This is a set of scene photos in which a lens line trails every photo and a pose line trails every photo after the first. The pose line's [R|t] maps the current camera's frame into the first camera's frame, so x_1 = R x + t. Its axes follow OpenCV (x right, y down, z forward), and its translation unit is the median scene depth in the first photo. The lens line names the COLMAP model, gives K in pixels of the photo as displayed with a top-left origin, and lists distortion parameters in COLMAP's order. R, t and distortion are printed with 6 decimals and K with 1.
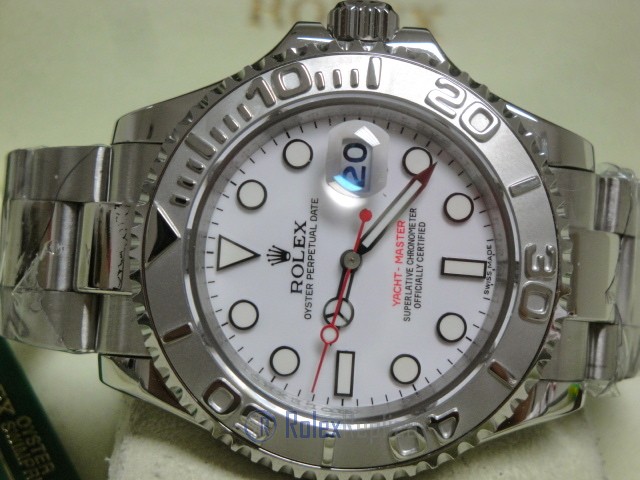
lens RADIAL K [[1396.8, 0, 320.0], [0, 1396.8, 240.0], [0, 0, 1]] dist [0.105039, 0.581323]
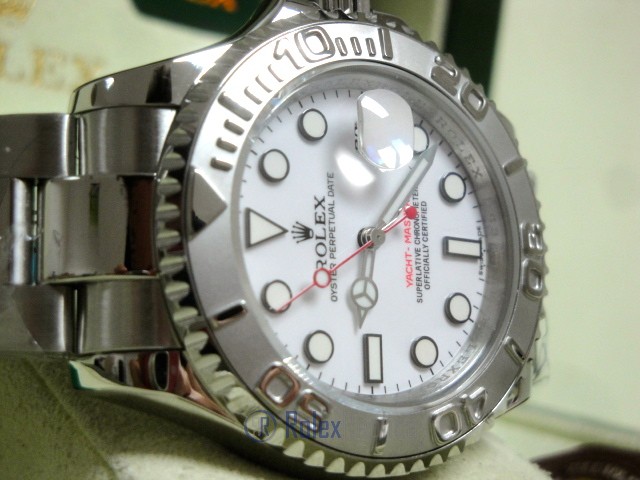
lens RADIAL K [[1396.8, 0, 320.0], [0, 1396.8, 240.0], [0, 0, 1]] dist [0.105039, 0.581323]
pose [[0.842580, 0.013145, 0.538410, -0.511686], [0.057438, 0.991807, -0.114100, 0.120830], [-0.535499, 0.127064, 0.834922, 0.231908]]
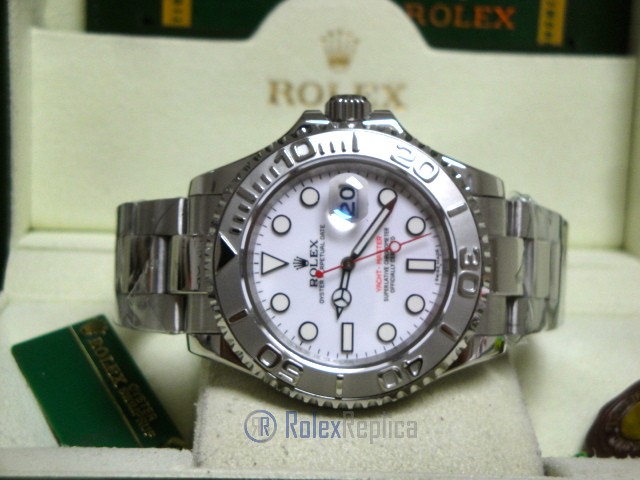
lens RADIAL K [[1138.4, 0, 328.7], [0, 1138.4, 241.6], [0, 0, 1]] dist [0.103515, 0.319316]
pose [[0.998640, -0.052001, -0.003831, 0.007101], [0.051933, 0.998520, -0.016120, 0.009352], [0.004664, 0.015899, 0.999863, -0.255607]]
